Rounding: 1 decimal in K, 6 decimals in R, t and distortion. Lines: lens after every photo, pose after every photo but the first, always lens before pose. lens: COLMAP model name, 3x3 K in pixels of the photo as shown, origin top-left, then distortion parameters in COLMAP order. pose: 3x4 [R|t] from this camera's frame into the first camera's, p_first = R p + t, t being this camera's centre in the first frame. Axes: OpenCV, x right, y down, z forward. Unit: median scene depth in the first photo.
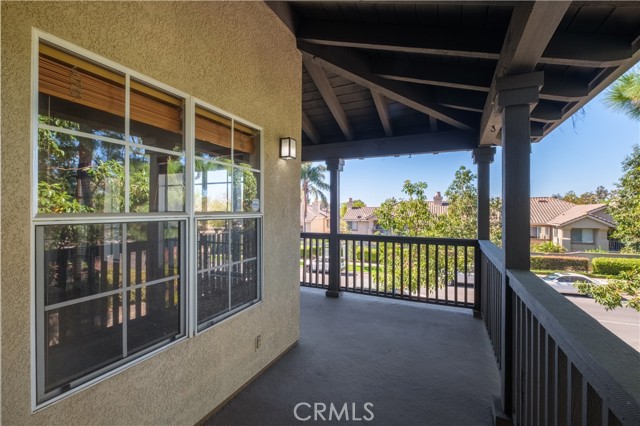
lens RADIAL K [[281.8, 0, 307.4], [0, 281.8, 213.2], [0, 0, 1]] dist [0.001207, -0.012645]
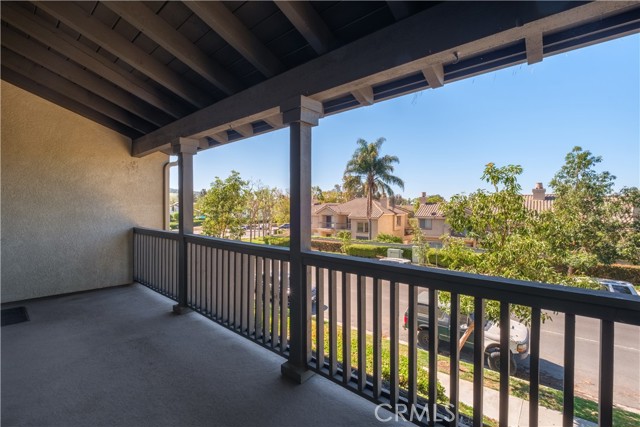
lens RADIAL K [[281.8, 0, 307.4], [0, 281.8, 213.7], [0, 0, 1]] dist [0.001207, -0.012645]
pose [[0.967833, 0.004969, -0.251544, 0.089369], [-0.001068, 0.999877, 0.015642, -0.000859], [0.251590, -0.014870, 0.967720, 0.199260]]
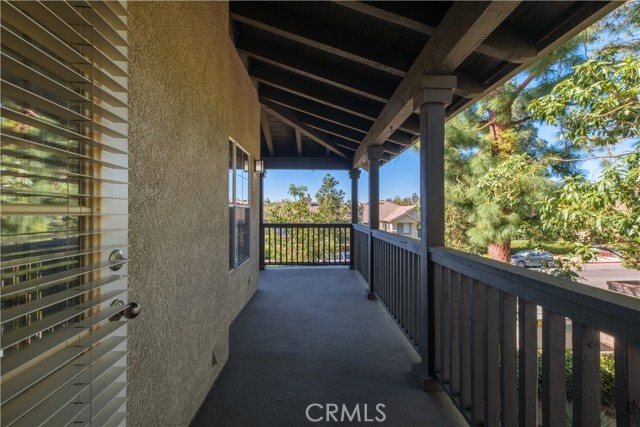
lens RADIAL K [[281.8, 0, 307.4], [0, 281.8, 213.7], [0, 0, 1]] dist [0.001207, -0.012645]
pose [[0.902550, -0.003033, 0.430575, -0.108606], [0.002841, 0.999995, 0.001090, 0.009267], [-0.430576, 0.000240, 0.902554, -0.124045]]
